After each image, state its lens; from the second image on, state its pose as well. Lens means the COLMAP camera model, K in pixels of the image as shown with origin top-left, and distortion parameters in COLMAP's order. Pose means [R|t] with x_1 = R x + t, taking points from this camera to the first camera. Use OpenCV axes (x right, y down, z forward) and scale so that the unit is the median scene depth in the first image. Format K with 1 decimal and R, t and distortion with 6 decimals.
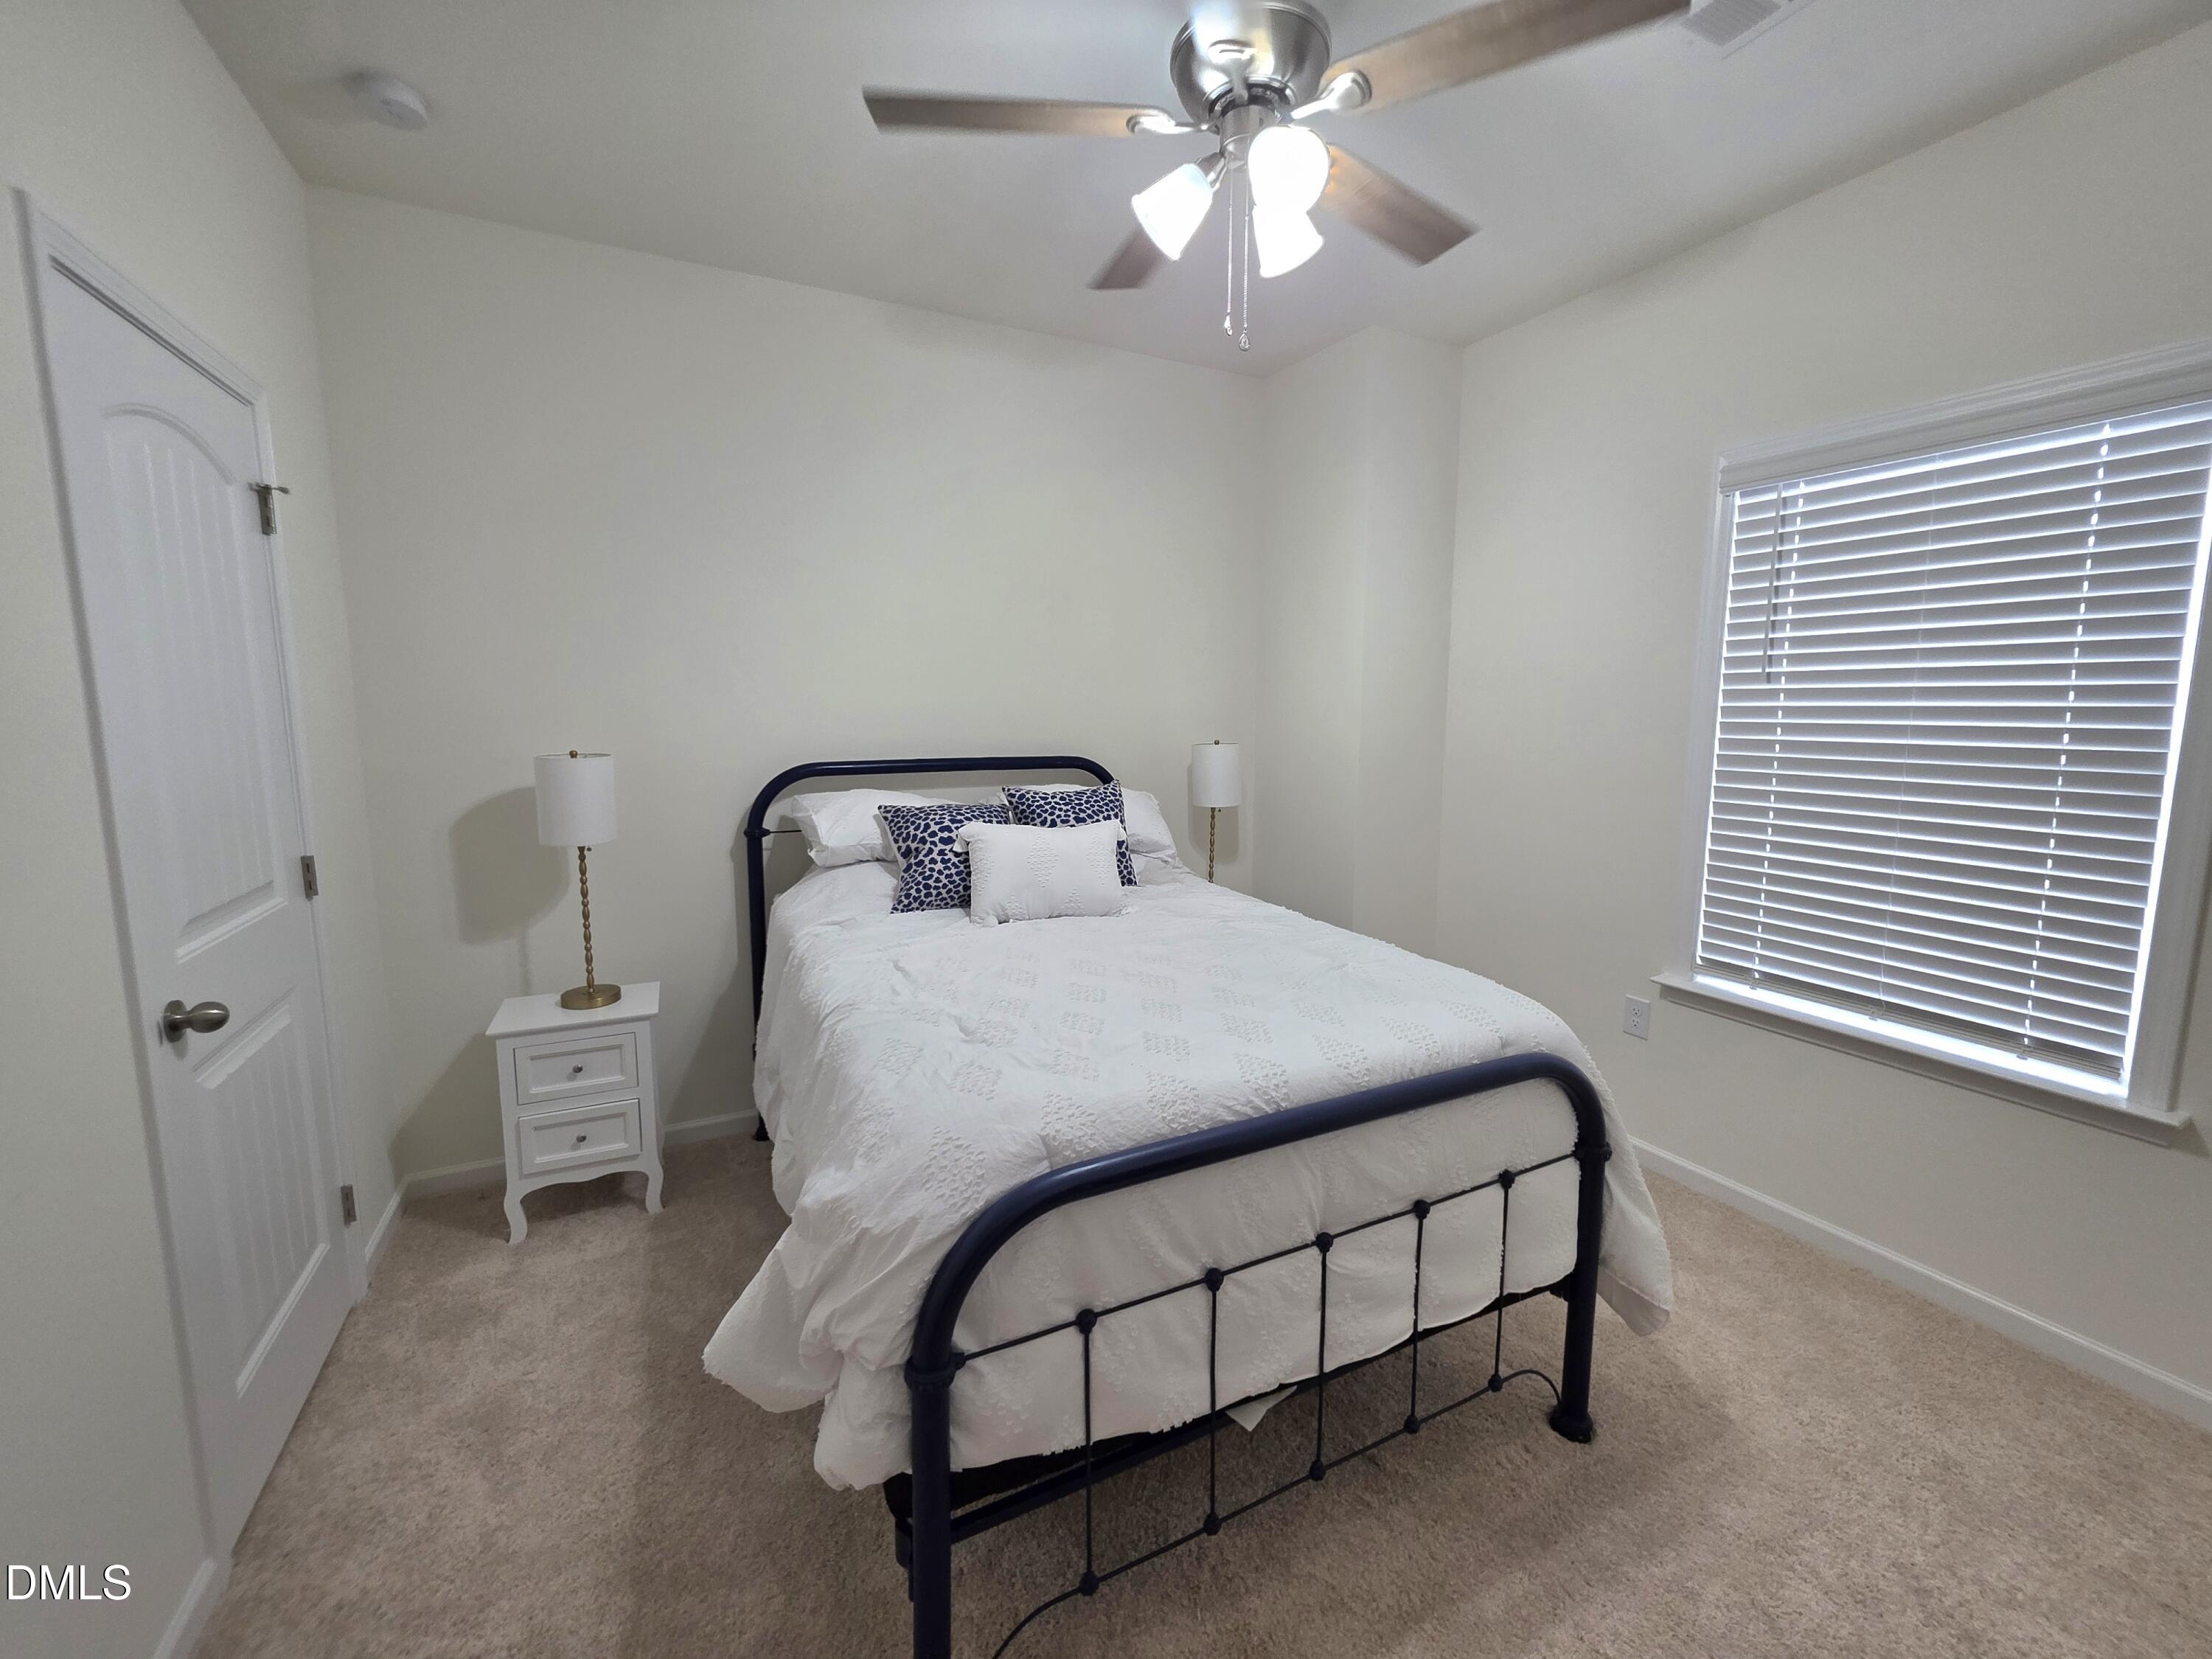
lens RADIAL K [[889.3, 0, 1110.0], [0, 889.3, 815.7], [0, 0, 1]] dist [0.003856, -0.002466]
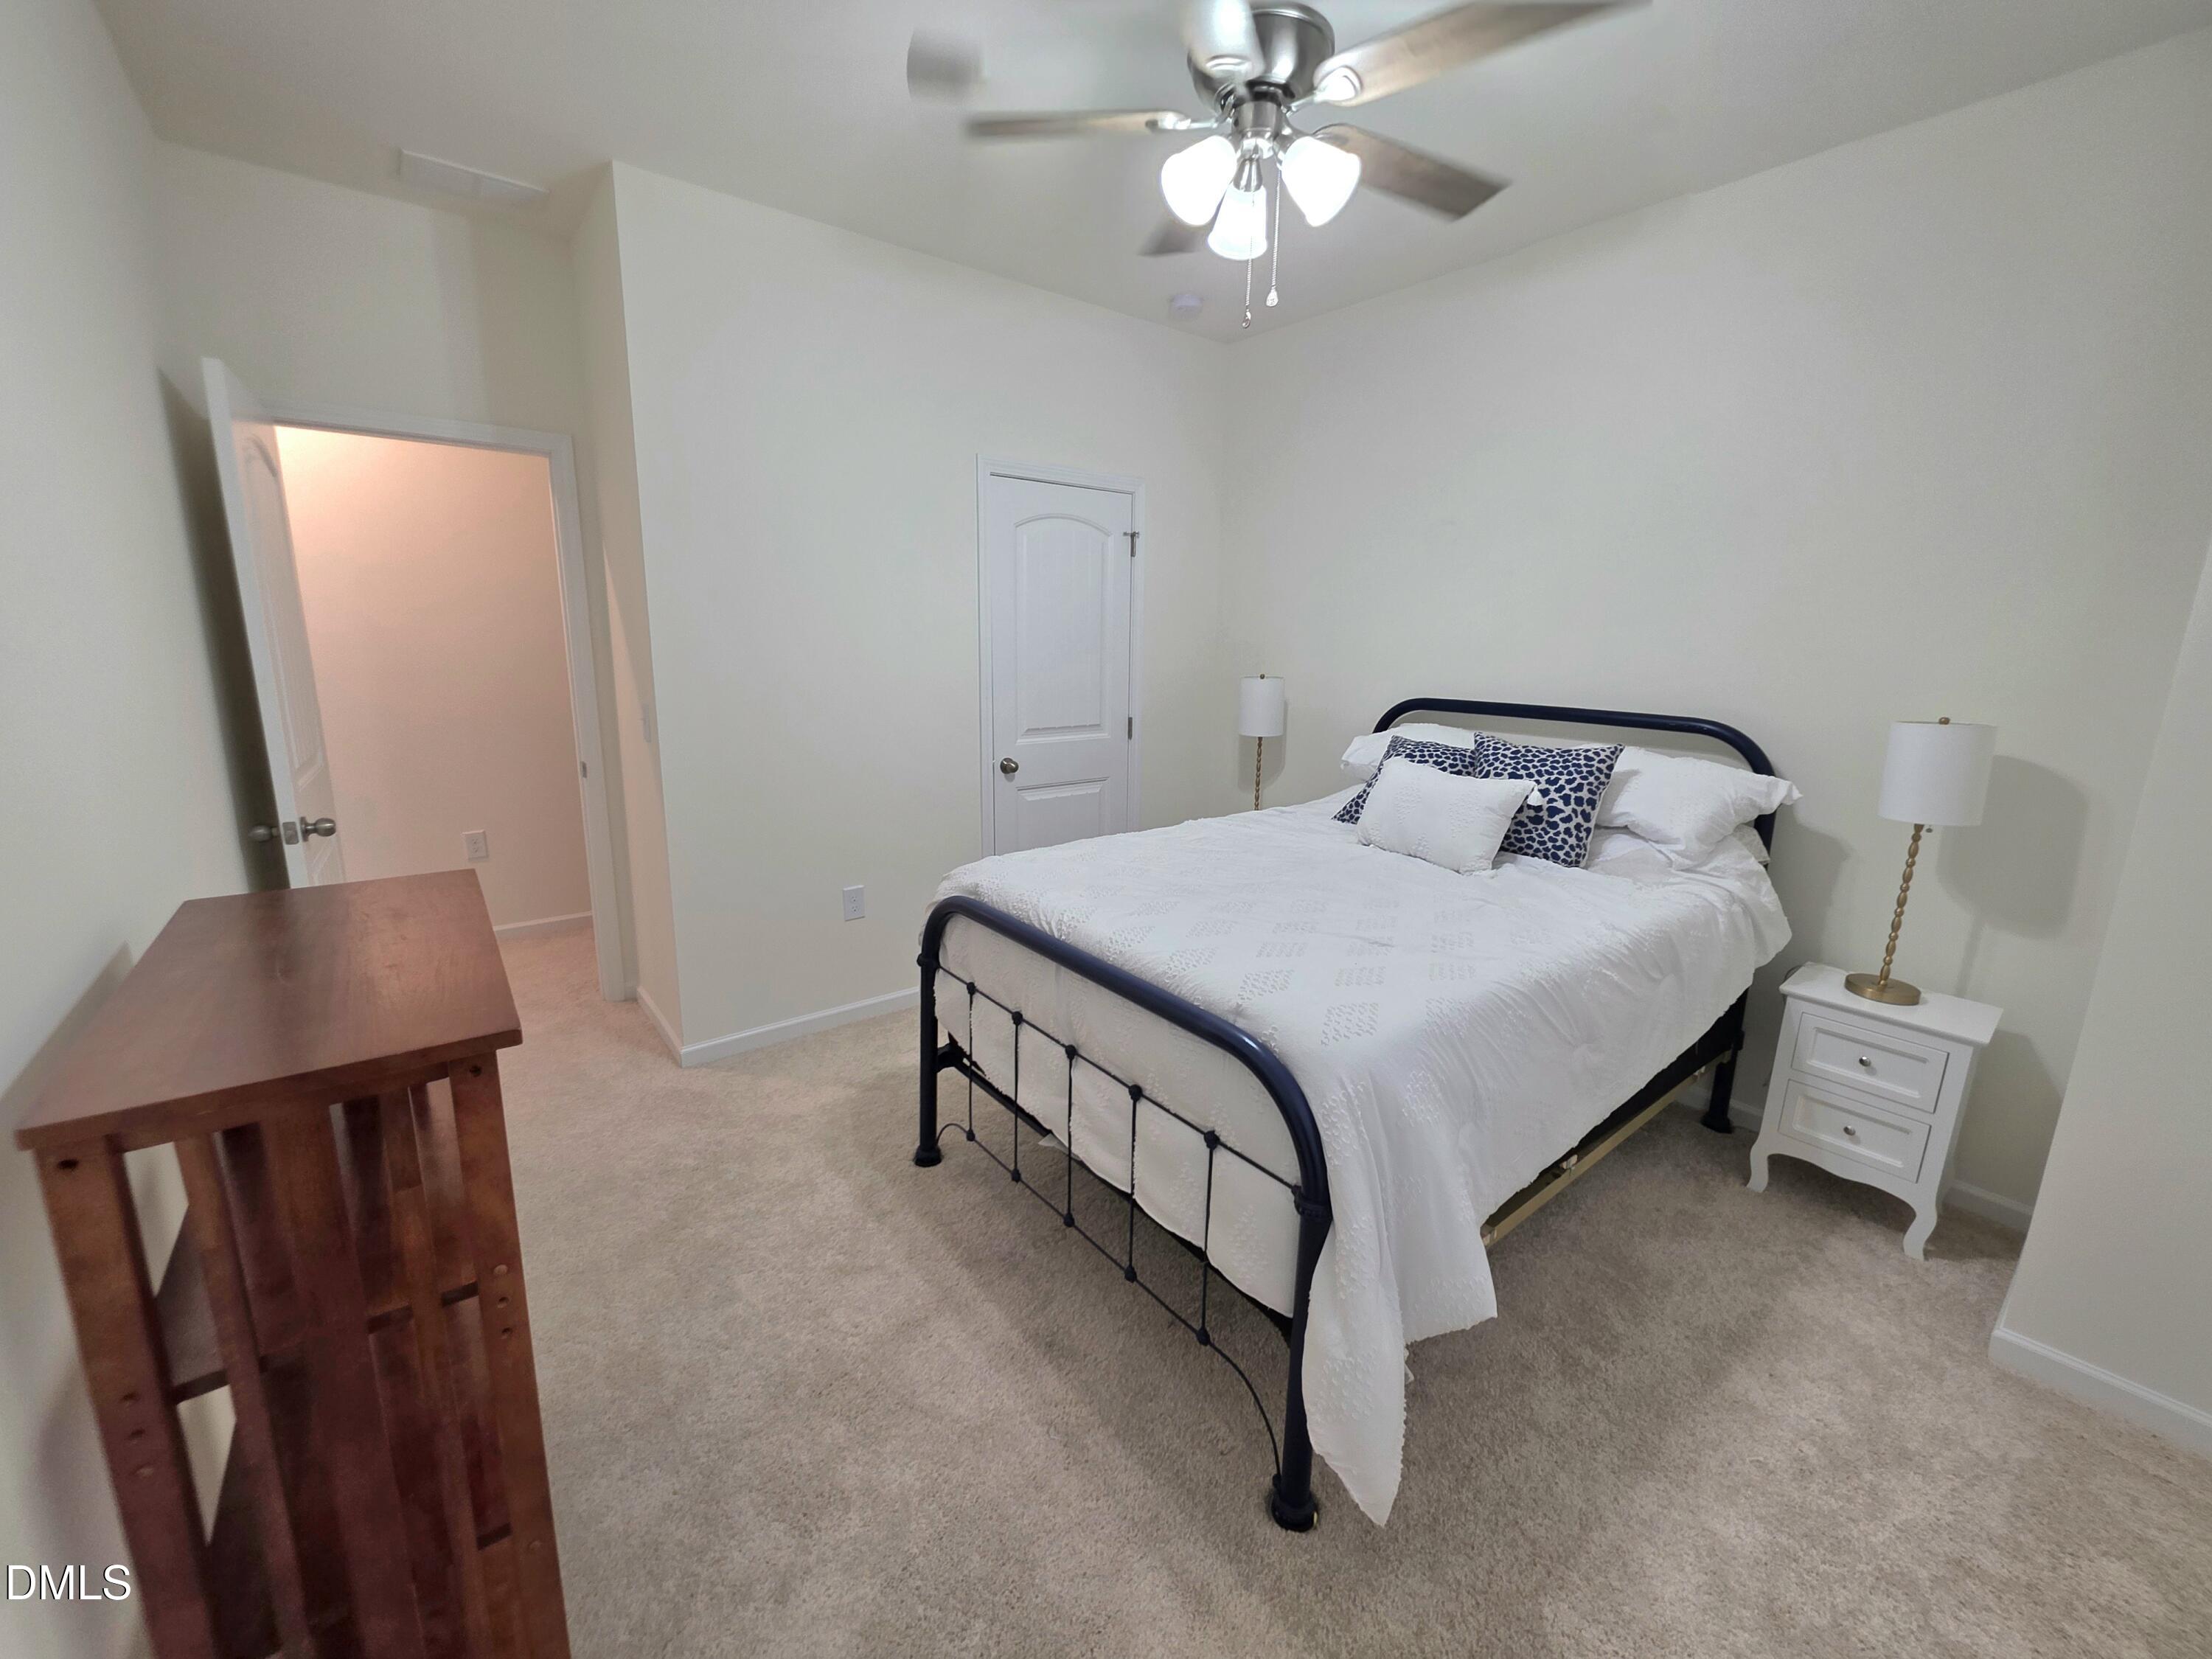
lens RADIAL K [[889.3, 0, 1110.0], [0, 889.3, 815.7], [0, 0, 1]] dist [0.003856, -0.002466]
pose [[0.206727, 0.196262, -0.958512, 1.164786], [-0.141584, 0.975363, 0.169176, -0.080293], [0.968100, 0.100736, 0.229422, 0.570152]]
